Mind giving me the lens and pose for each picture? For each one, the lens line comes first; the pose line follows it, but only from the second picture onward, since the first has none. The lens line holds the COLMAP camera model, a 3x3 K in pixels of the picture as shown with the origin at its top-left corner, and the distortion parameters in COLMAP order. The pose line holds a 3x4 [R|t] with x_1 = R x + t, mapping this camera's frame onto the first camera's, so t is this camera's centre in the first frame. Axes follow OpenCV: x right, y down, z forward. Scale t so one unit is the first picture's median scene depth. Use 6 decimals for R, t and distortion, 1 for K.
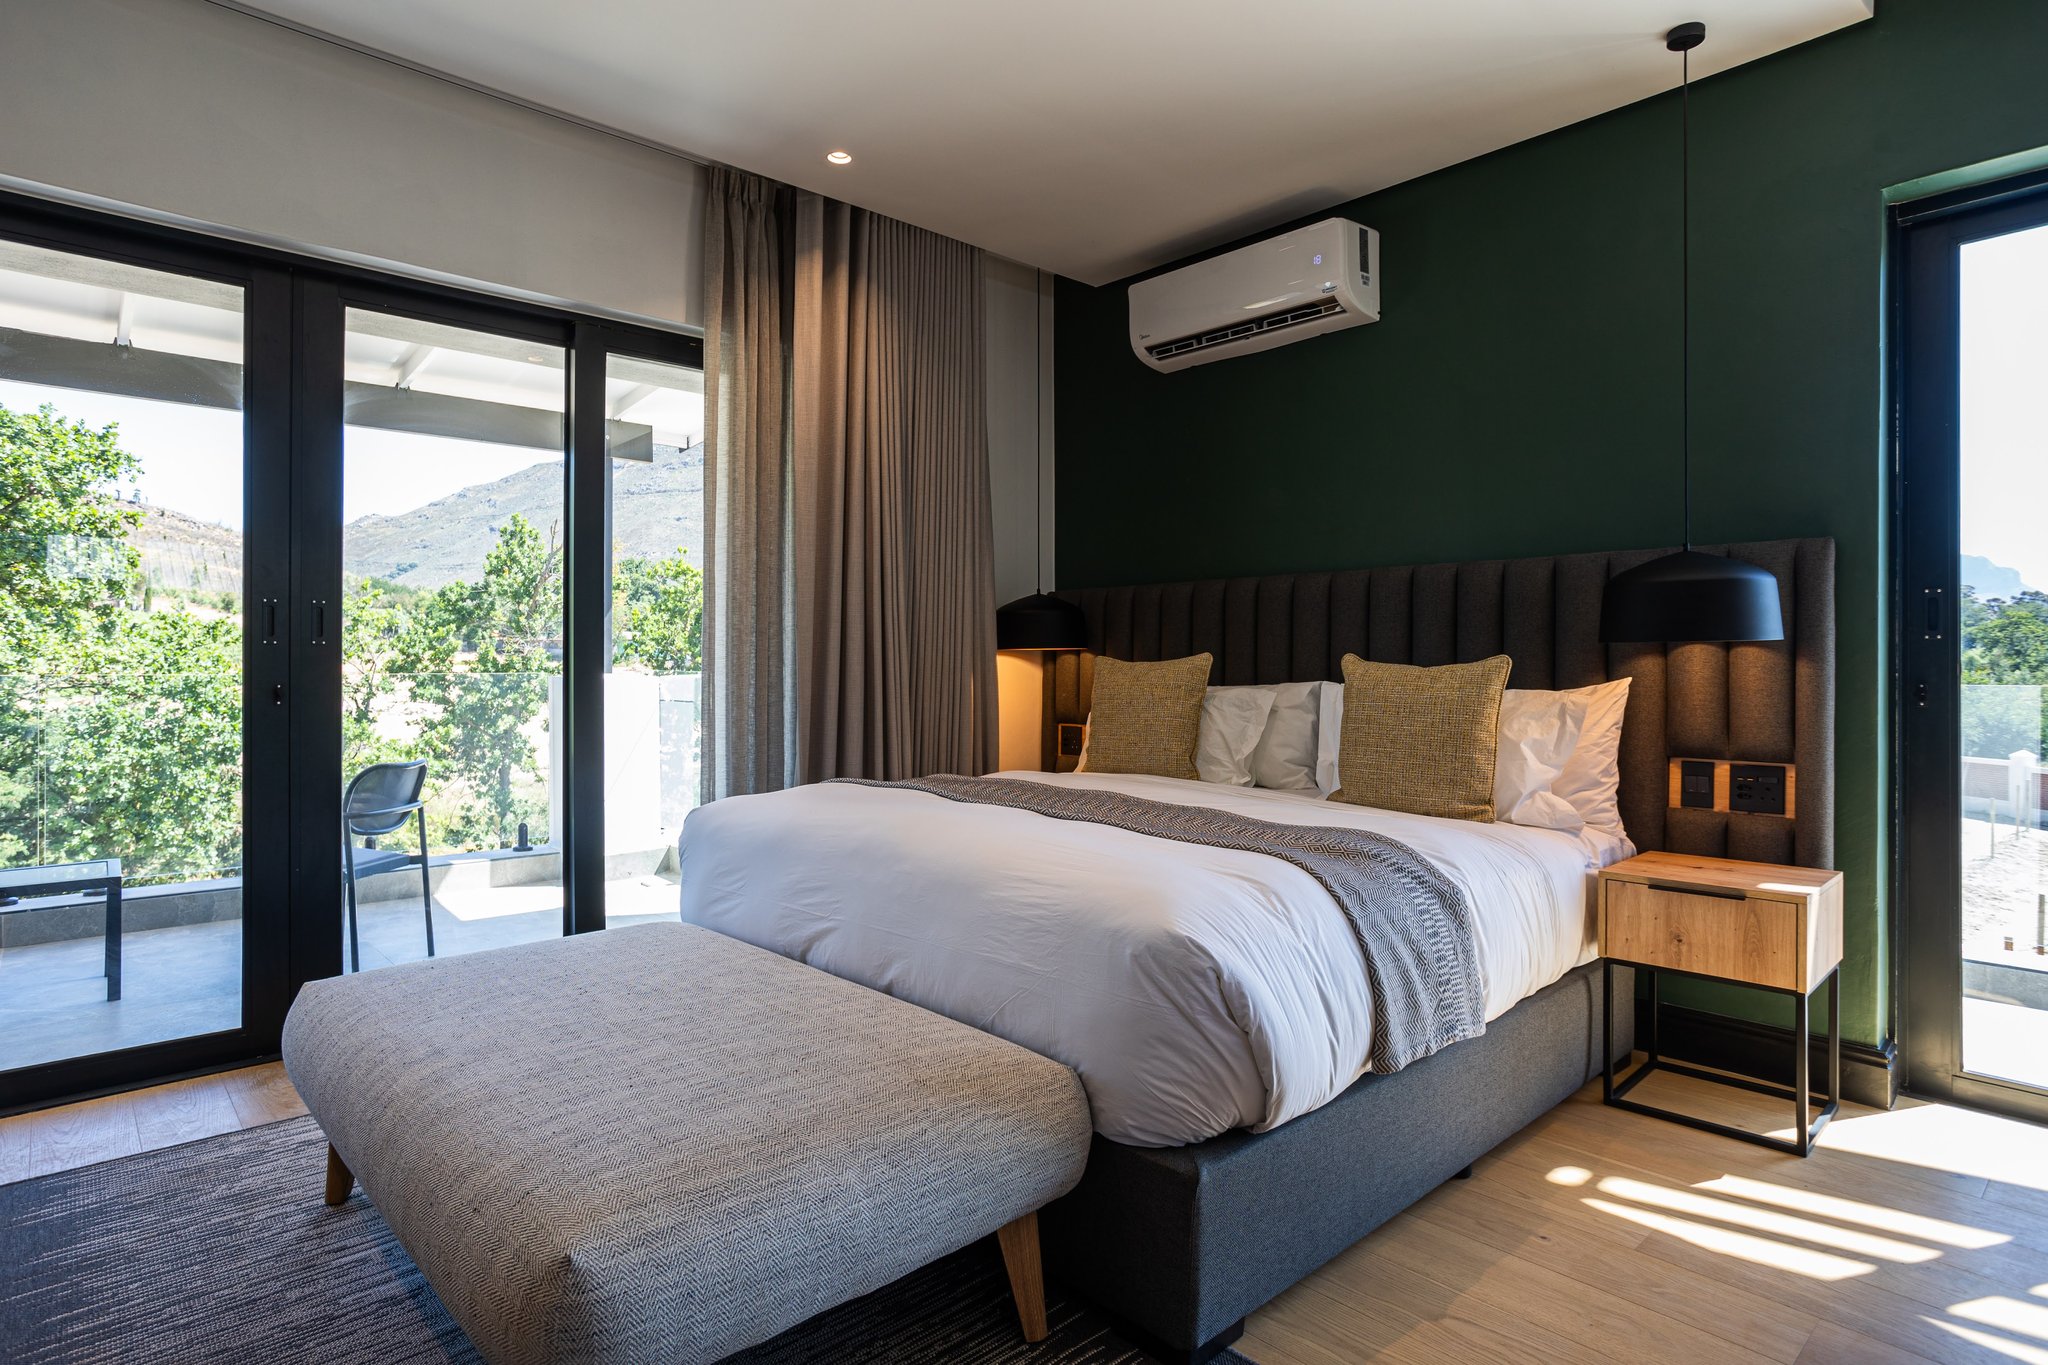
lens RADIAL K [[1093.5, 0, 1003.4], [0, 1093.5, 670.9], [0, 0, 1]] dist [-0.045888, 0.034909]
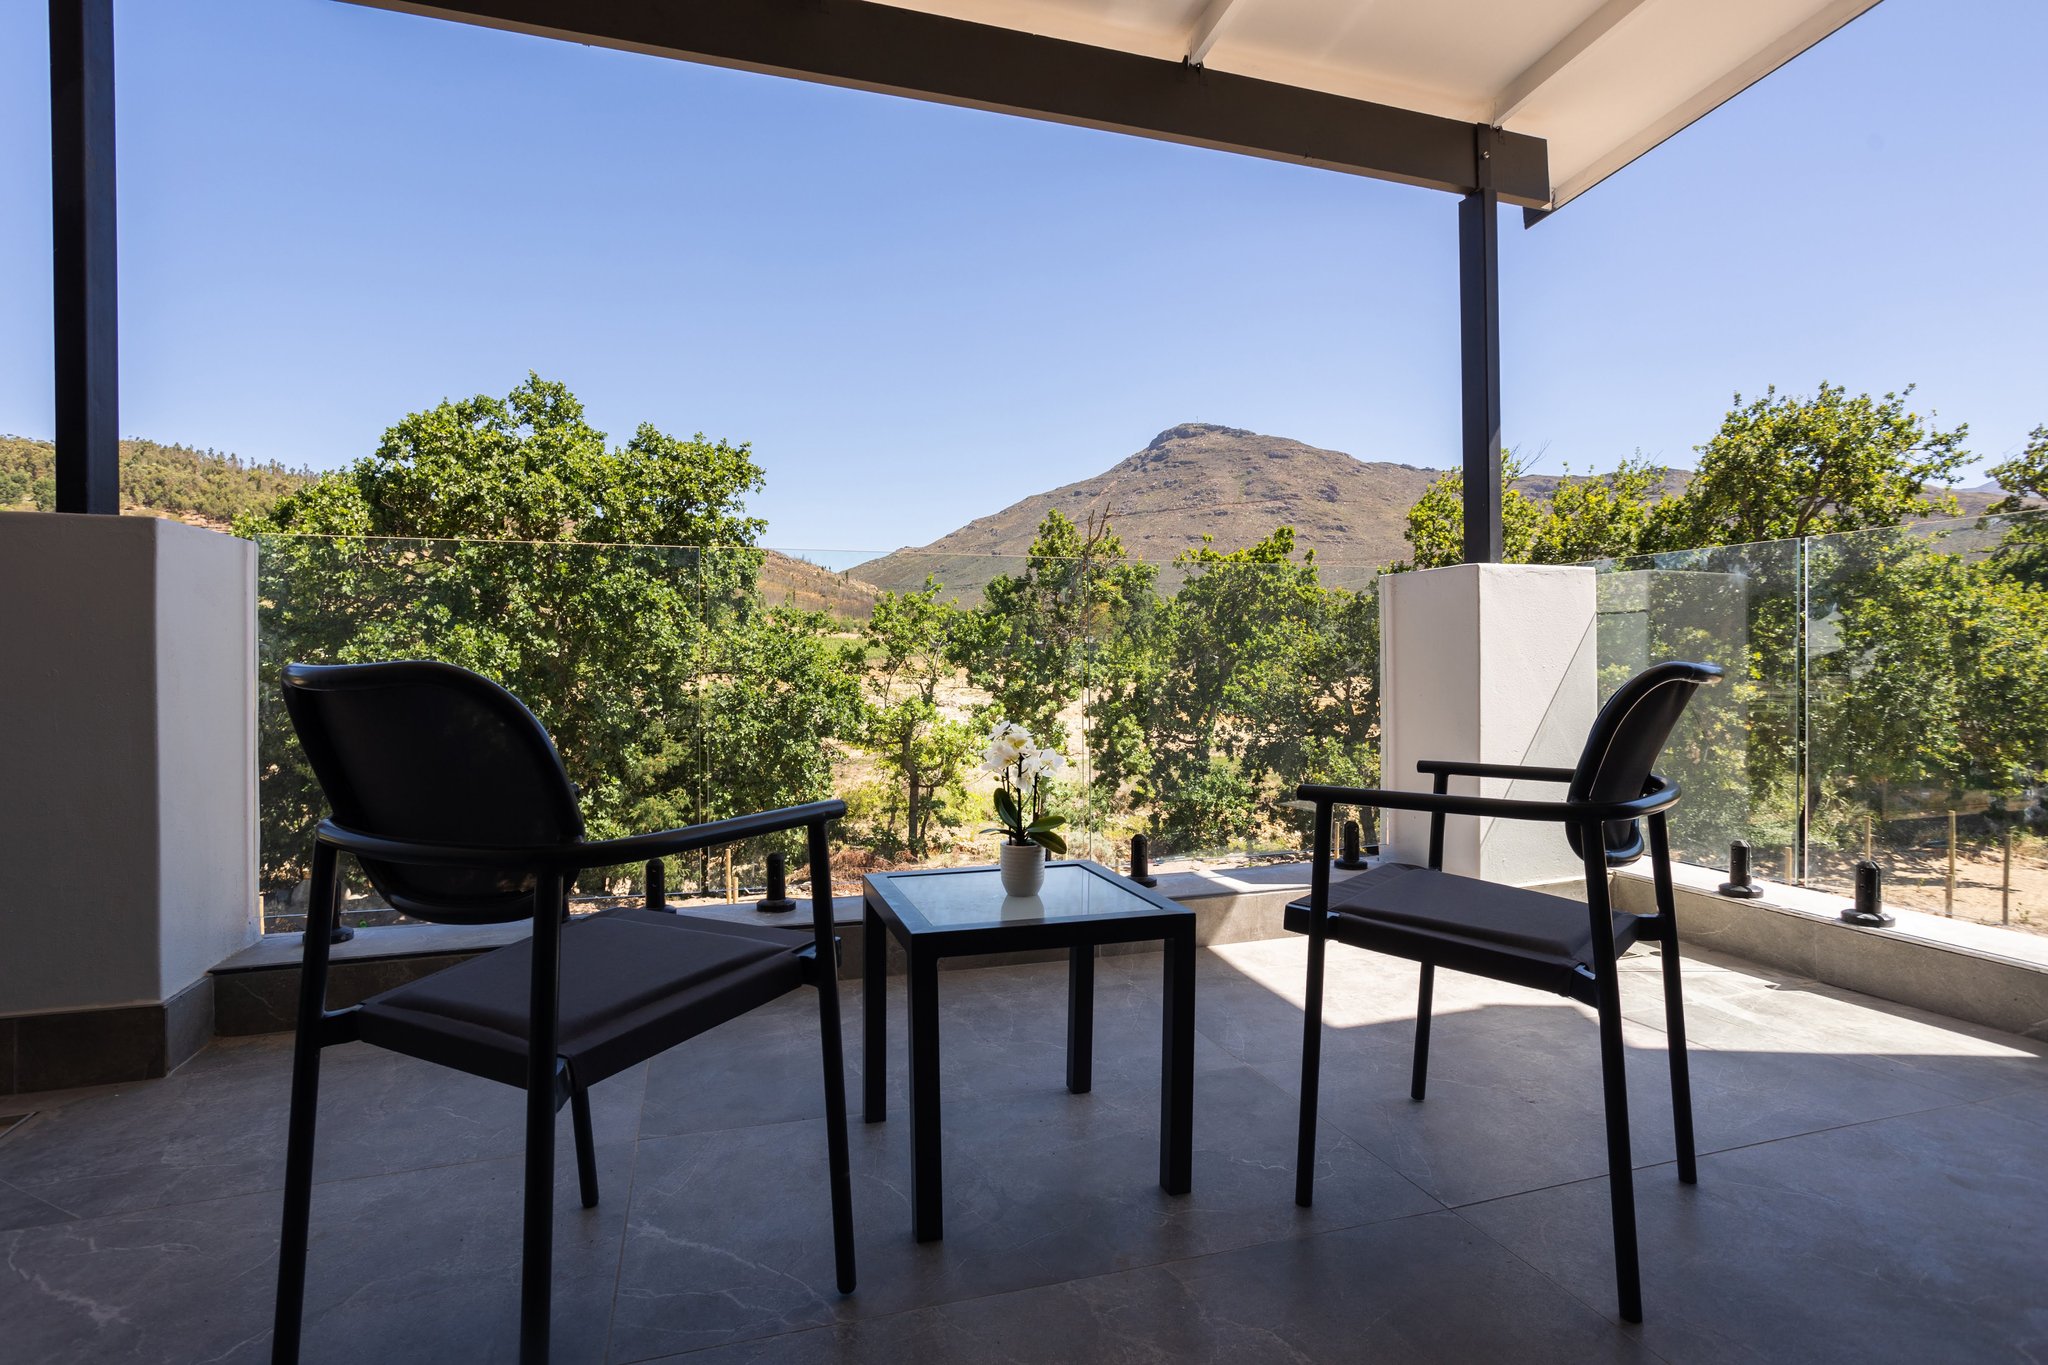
lens RADIAL K [[1010.5, 0, 1010.5], [0, 1010.5, 672.8], [0, 0, 1]] dist [-0.058547, 0.041844]
pose [[0.910747, -0.003275, -0.412952, -0.631983], [0.003490, 0.999994, -0.000234, 0.098282], [0.412950, -0.001228, 0.910753, 0.704538]]
